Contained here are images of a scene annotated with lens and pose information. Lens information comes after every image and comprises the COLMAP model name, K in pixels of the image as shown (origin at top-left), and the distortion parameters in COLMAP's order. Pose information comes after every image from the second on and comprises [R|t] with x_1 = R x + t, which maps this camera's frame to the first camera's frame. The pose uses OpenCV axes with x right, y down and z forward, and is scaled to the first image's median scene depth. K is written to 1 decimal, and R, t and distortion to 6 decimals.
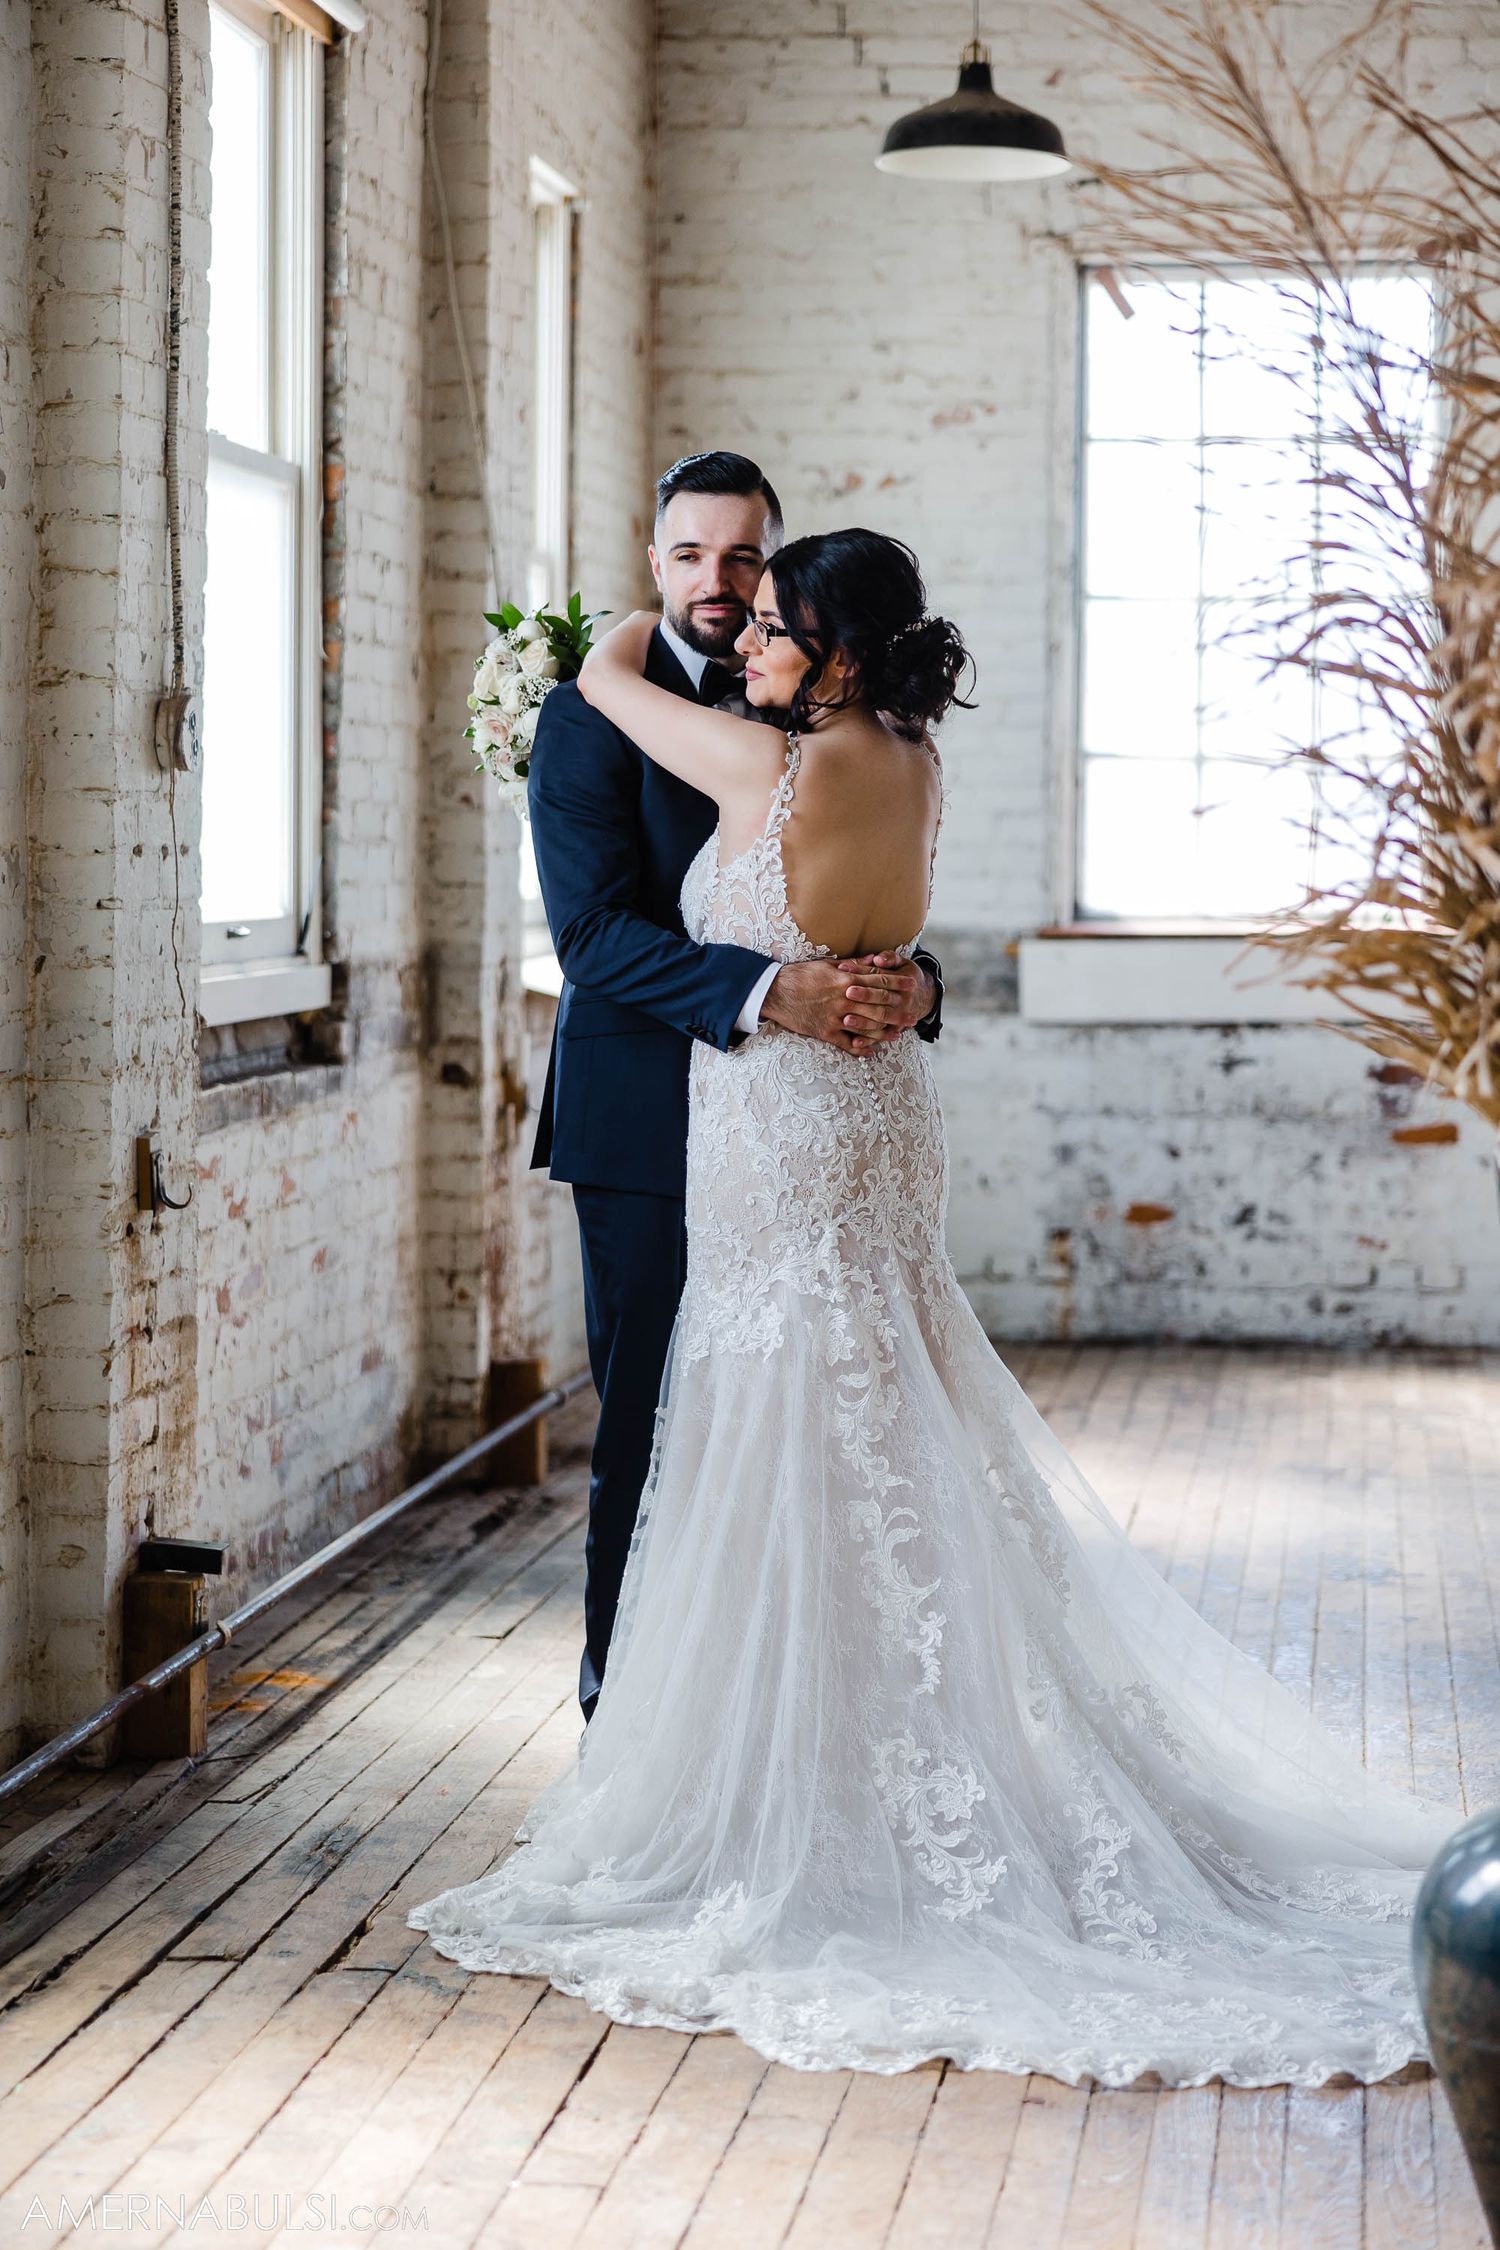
lens RADIAL K [[4260.0, 0, 760.5], [0, 4260.0, 1123.6], [0, 0, 1]] dist [-0.001481, 0.000000]
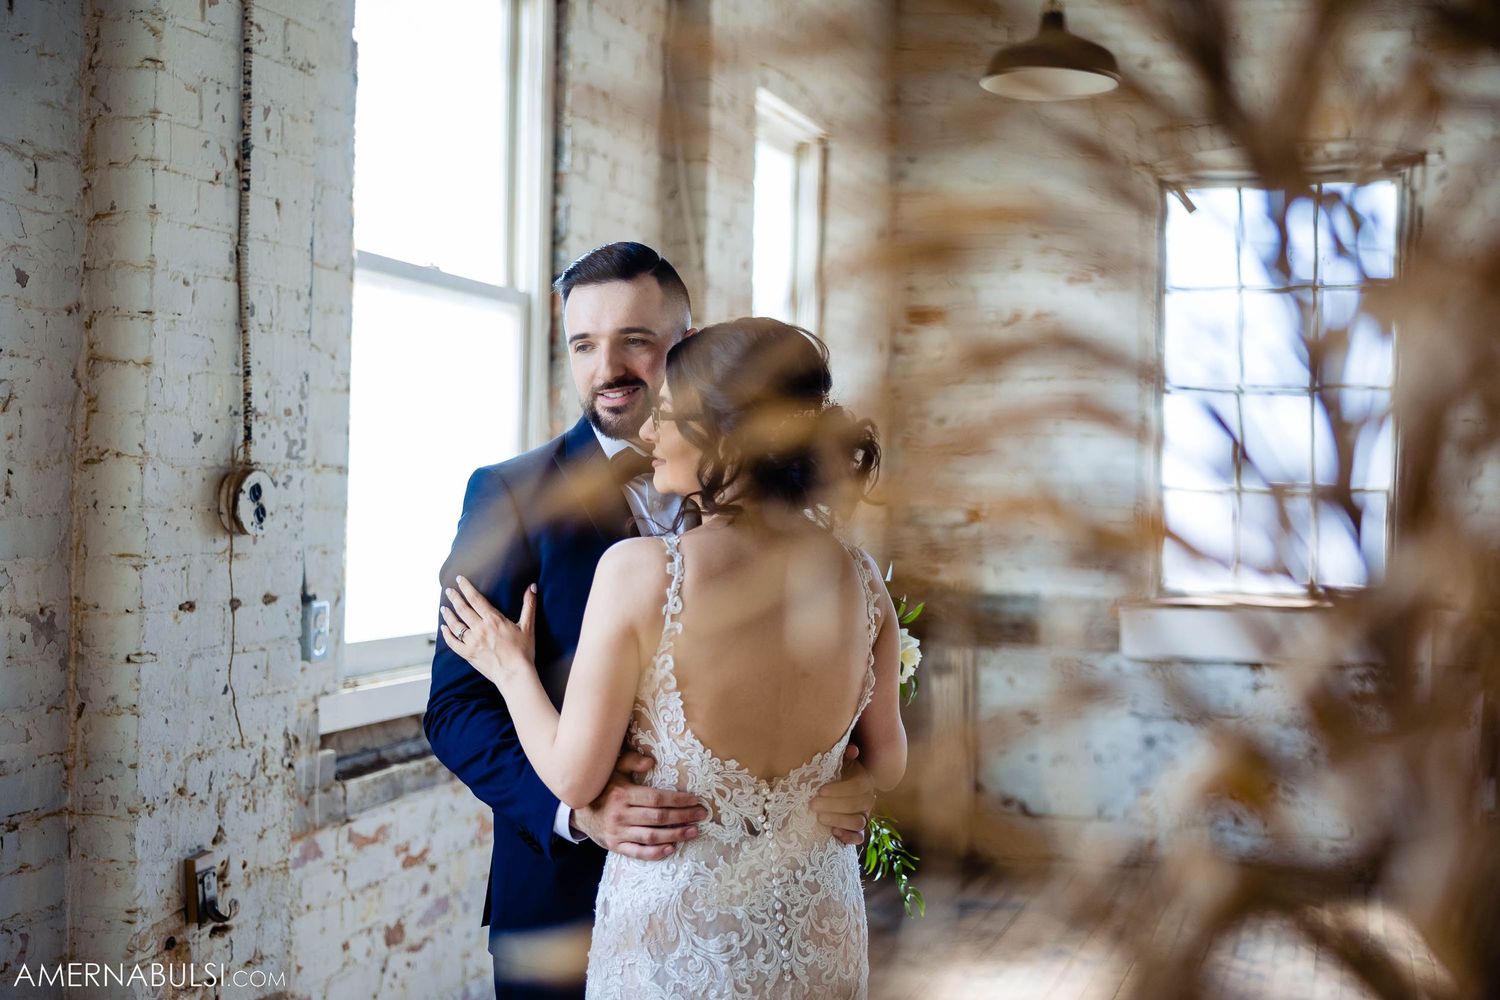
lens RADIAL K [[1890.8, 0, 746.5], [0, 1890.8, 499.6], [0, 0, 1]] dist [0.013440, 0.000000]
pose [[0.984091, 0.008413, -0.177467, 0.049095], [-0.020184, 0.997705, -0.064628, -0.034412], [0.176516, 0.067182, 0.982002, 0.288799]]
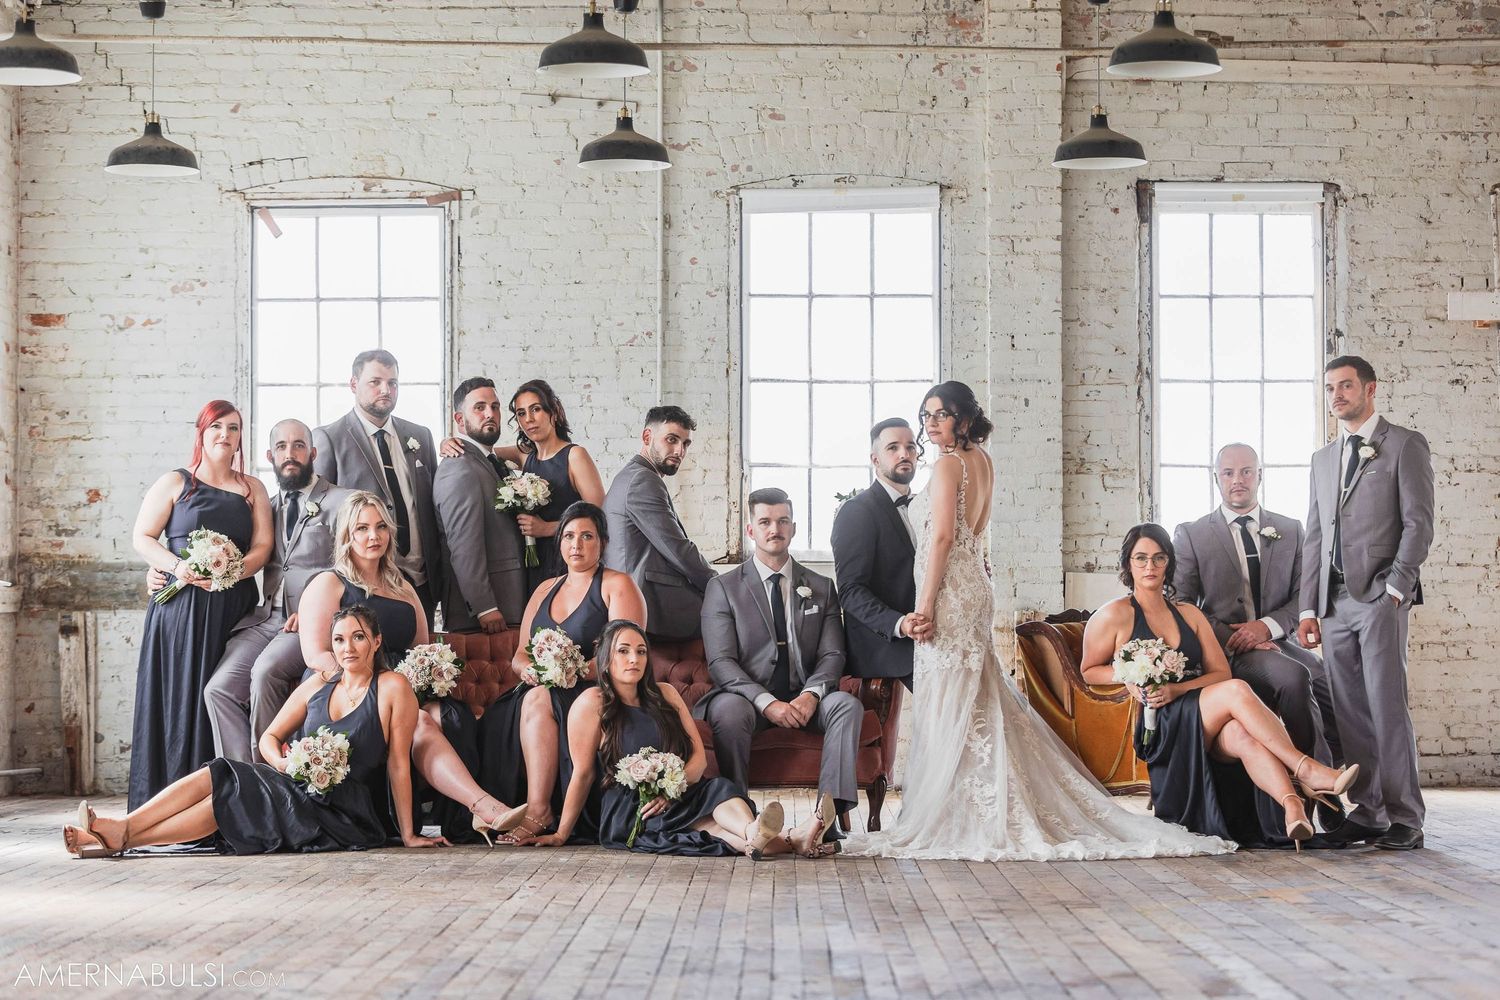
lens RADIAL K [[3128.3, 0, 733.8], [0, 3128.3, 462.9], [0, 0, 1]] dist [-0.061772, 0.000000]
pose [[0.988986, -0.008927, 0.147742, 0.081156], [0.022139, 0.995873, -0.088021, 0.034647], [-0.146346, 0.090323, 0.985101, -0.365417]]
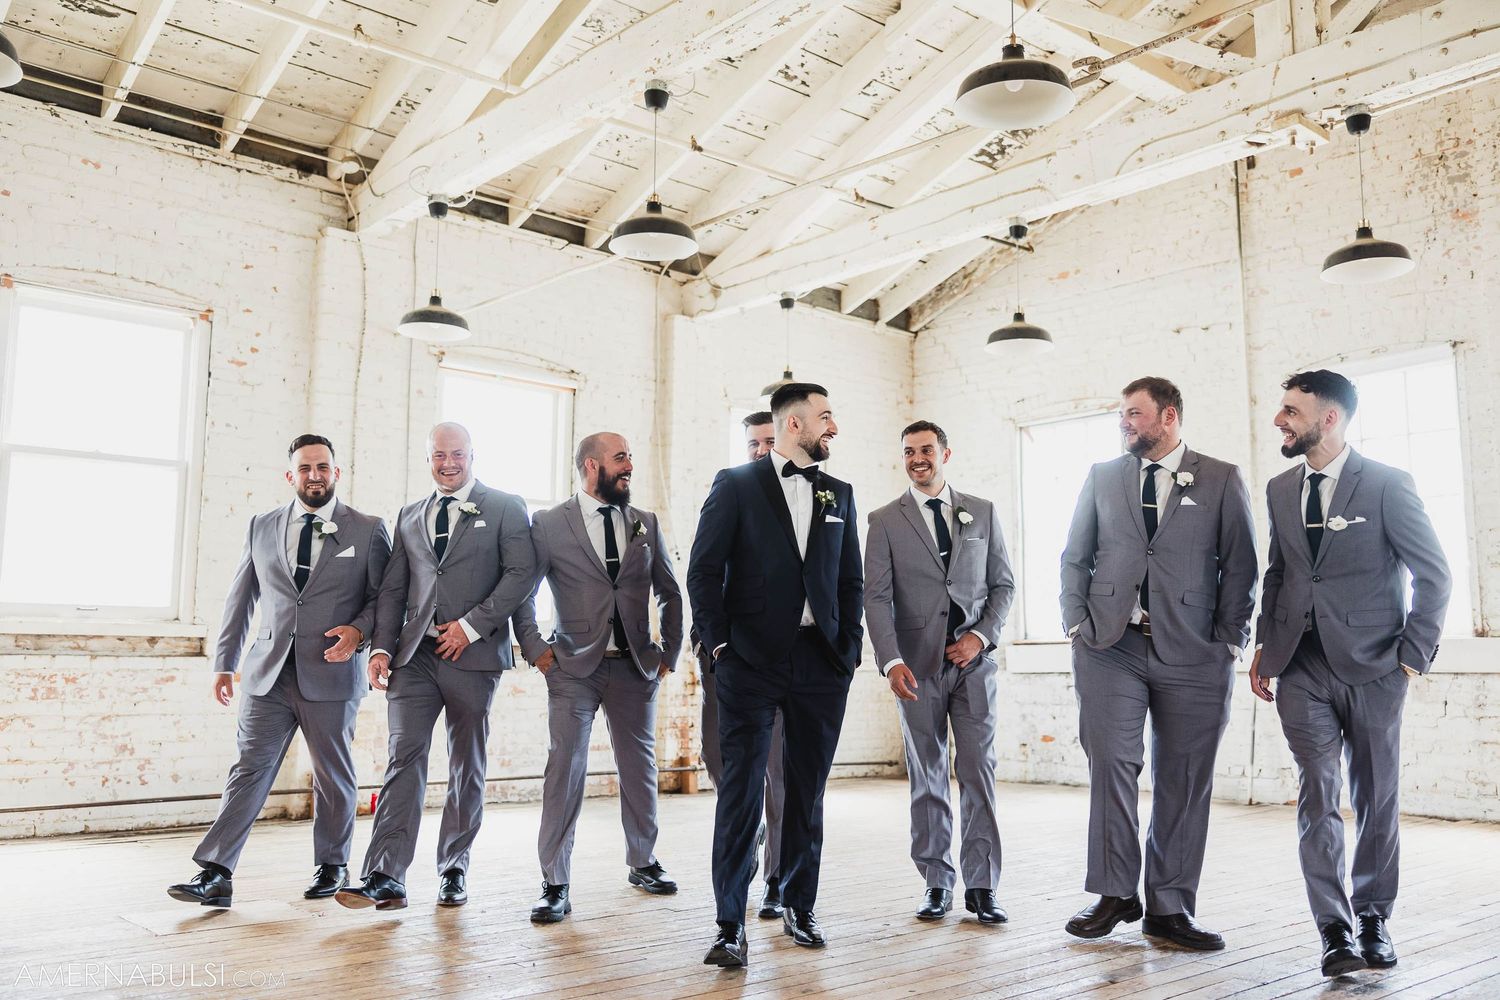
lens RADIAL K [[1307.2, 0, 754.7], [0, 1307.2, 496.8], [0, 0, 1]] dist [-0.008887, 0.016924]
pose [[0.764441, -0.086090, -0.638919, 0.533096], [-0.044482, 0.981639, -0.185490, 0.034037], [0.643157, 0.170217, 0.746576, 0.170953]]
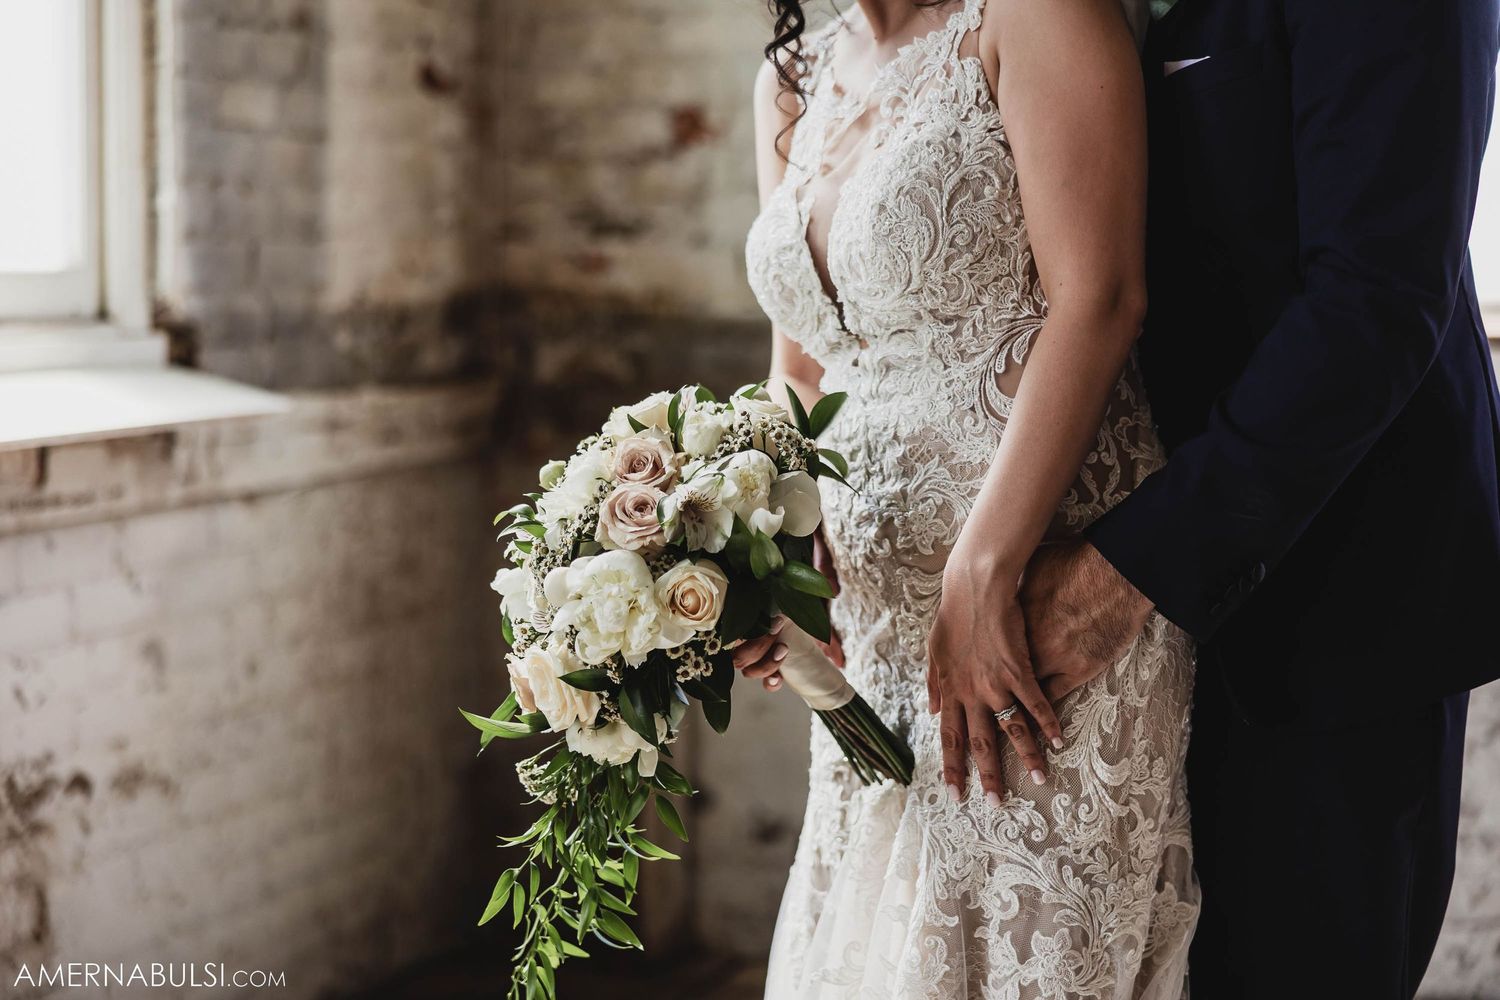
lens RADIAL K [[2840.0, 0, 739.9], [0, 2840.0, 500.5], [0, 0, 1]] dist [-0.001481, 0.000000]
pose [[0.976742, 0.018152, -0.213650, 0.108669], [-0.013653, 0.999653, 0.022515, -0.029304], [0.213985, -0.019075, 0.976651, 0.589327]]
